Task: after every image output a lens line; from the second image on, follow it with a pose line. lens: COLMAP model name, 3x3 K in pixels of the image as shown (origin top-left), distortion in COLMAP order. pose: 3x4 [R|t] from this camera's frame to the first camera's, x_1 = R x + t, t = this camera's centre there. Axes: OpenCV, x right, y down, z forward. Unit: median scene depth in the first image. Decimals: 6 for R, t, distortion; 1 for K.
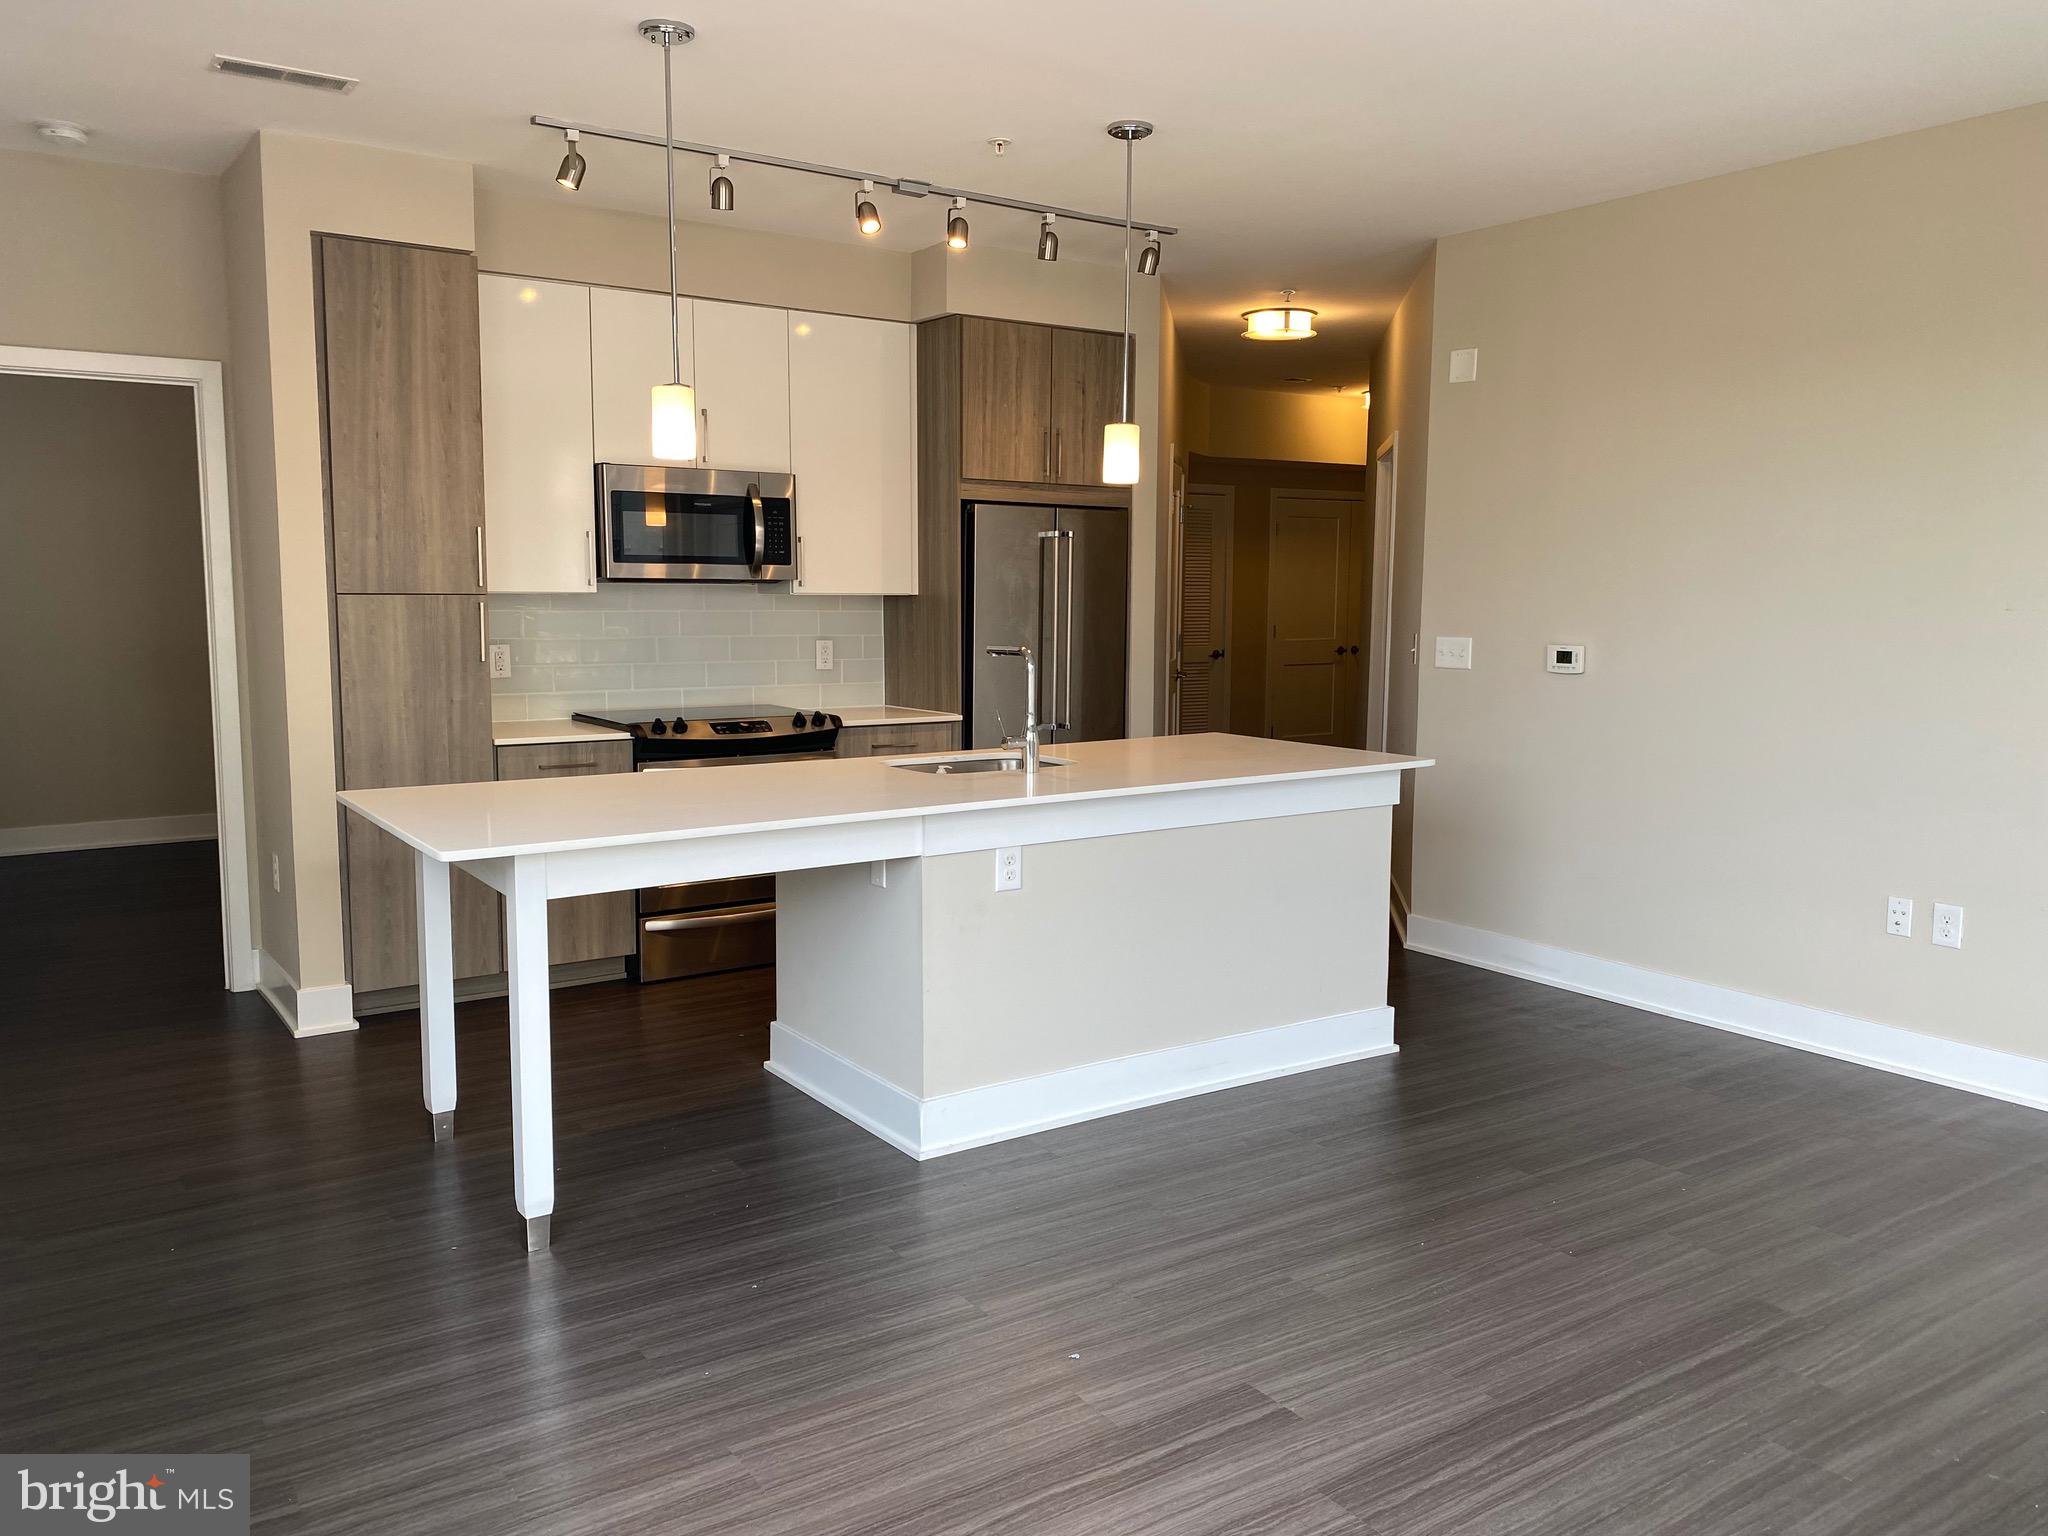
lens RADIAL K [[1528.4, 0, 1013.6], [0, 1528.4, 765.5], [0, 0, 1]] dist [0.094169, -0.231335]
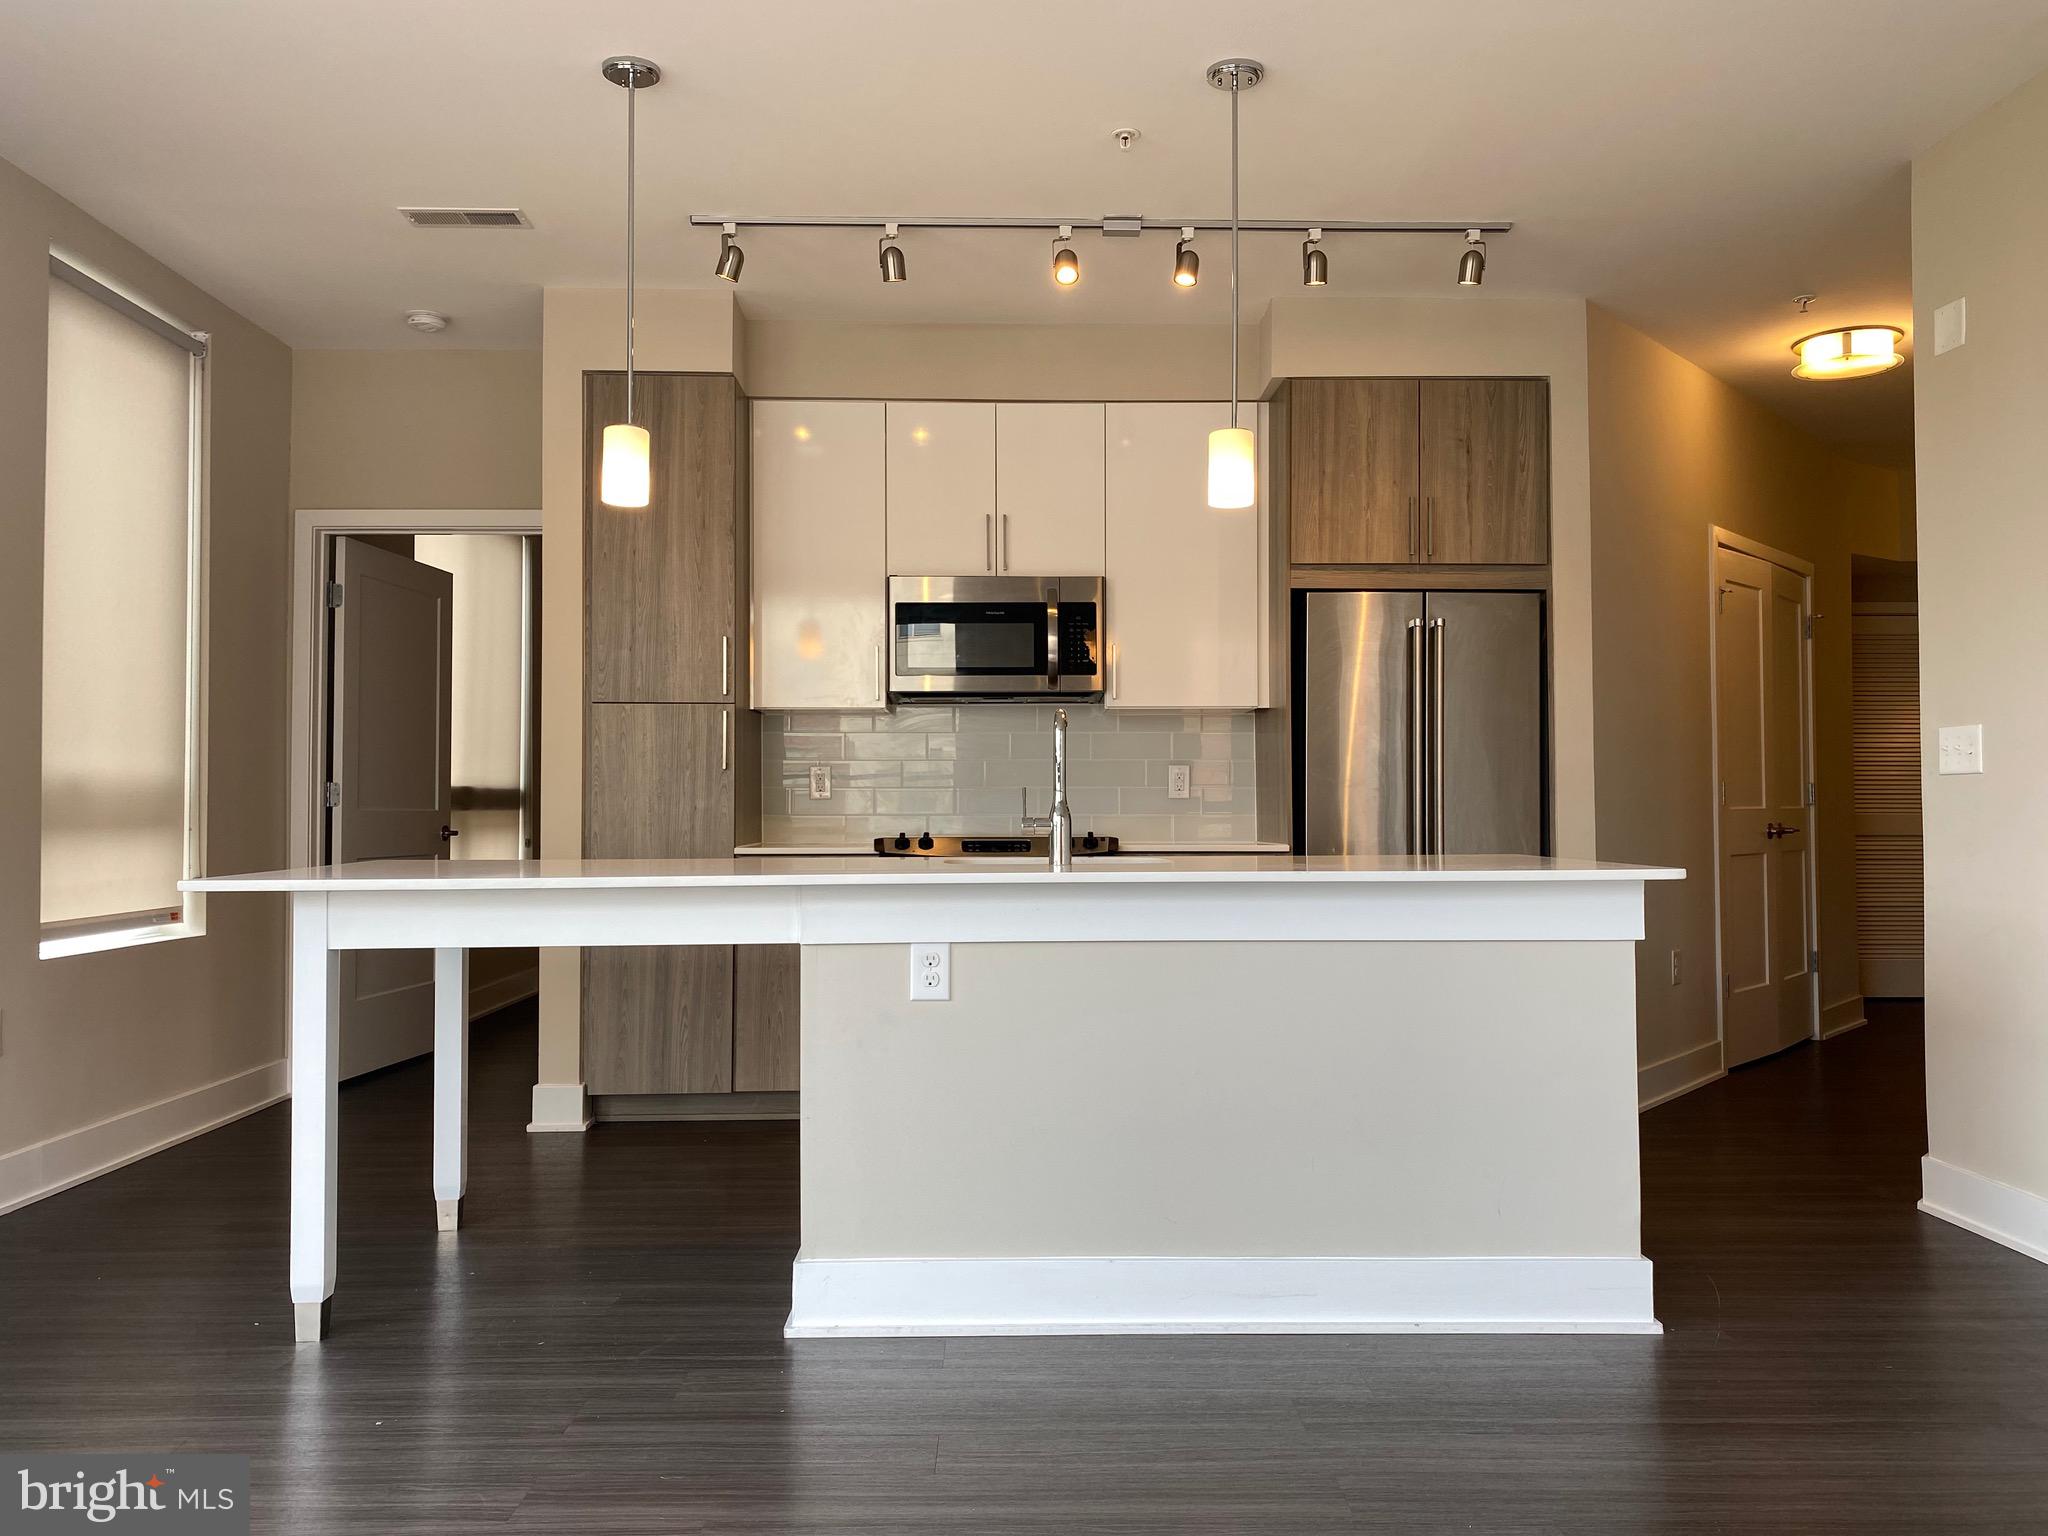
lens RADIAL K [[1528.4, 0, 1013.6], [0, 1528.4, 765.5], [0, 0, 1]] dist [0.094169, -0.231335]
pose [[0.840525, -0.022770, -0.541293, 0.354023], [-0.054683, 0.990448, -0.126577, 0.046092], [0.539005, 0.135991, 0.831252, 0.277220]]
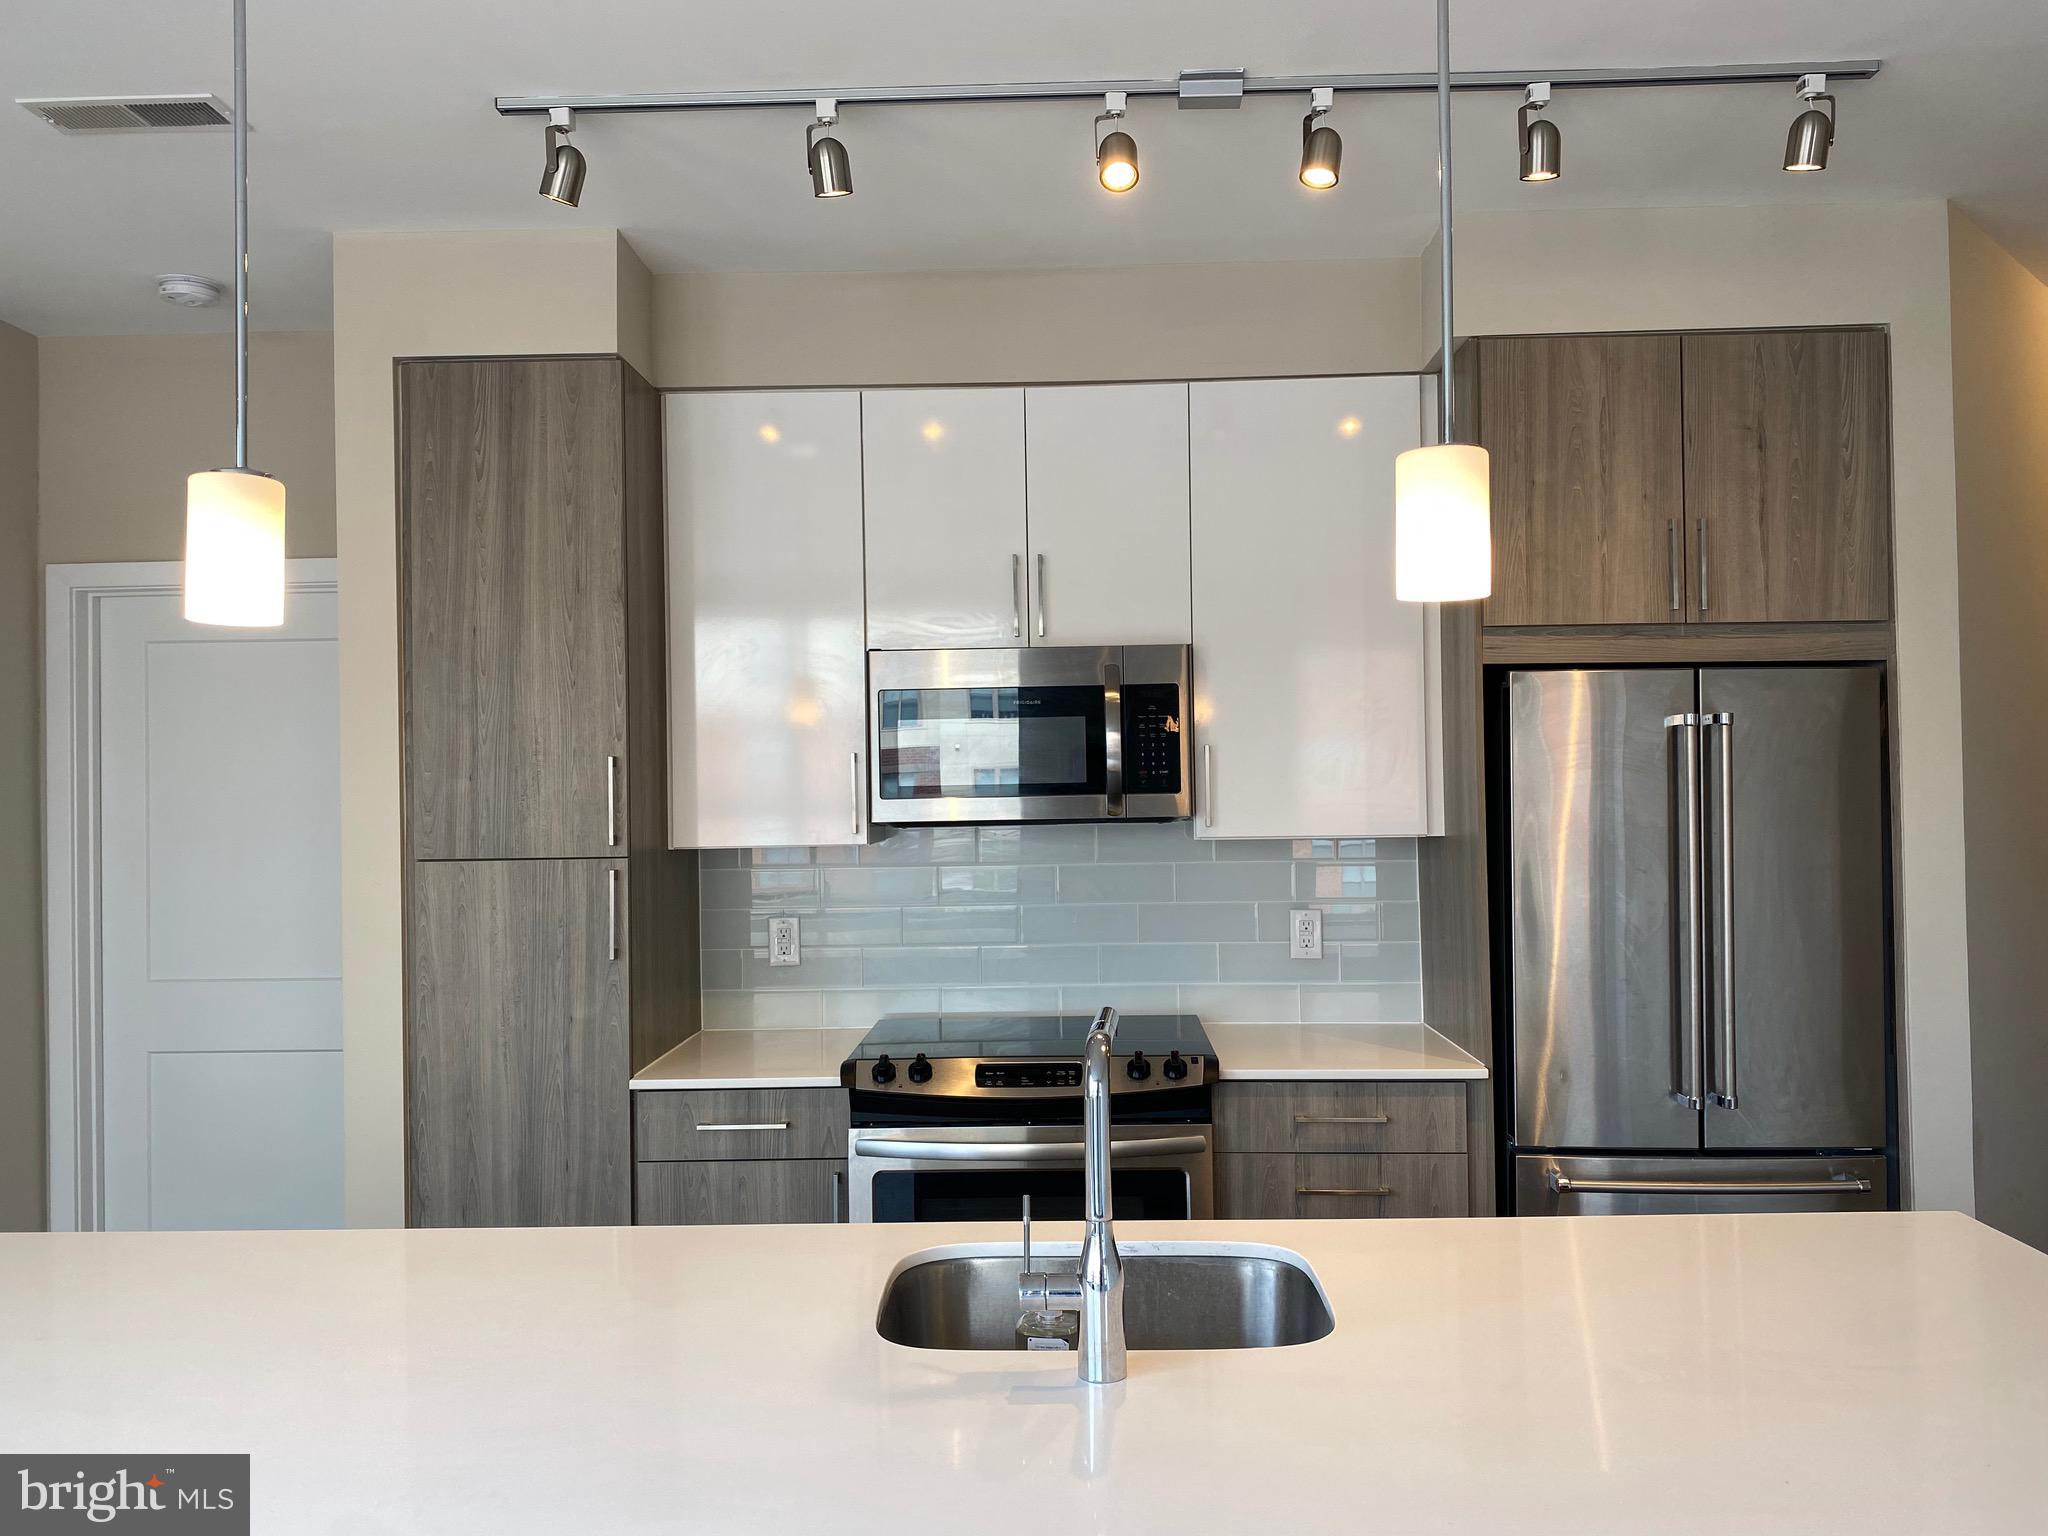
lens RADIAL K [[1562.5, 0, 1024.0], [0, 1562.5, 768.0], [0, 0, 1]] dist [0.009578, -0.007828]
pose [[0.810749, -0.026035, -0.584815, 0.189356], [-0.045948, 0.993098, -0.107910, -0.085413], [0.583588, 0.114359, 0.803957, 0.563546]]
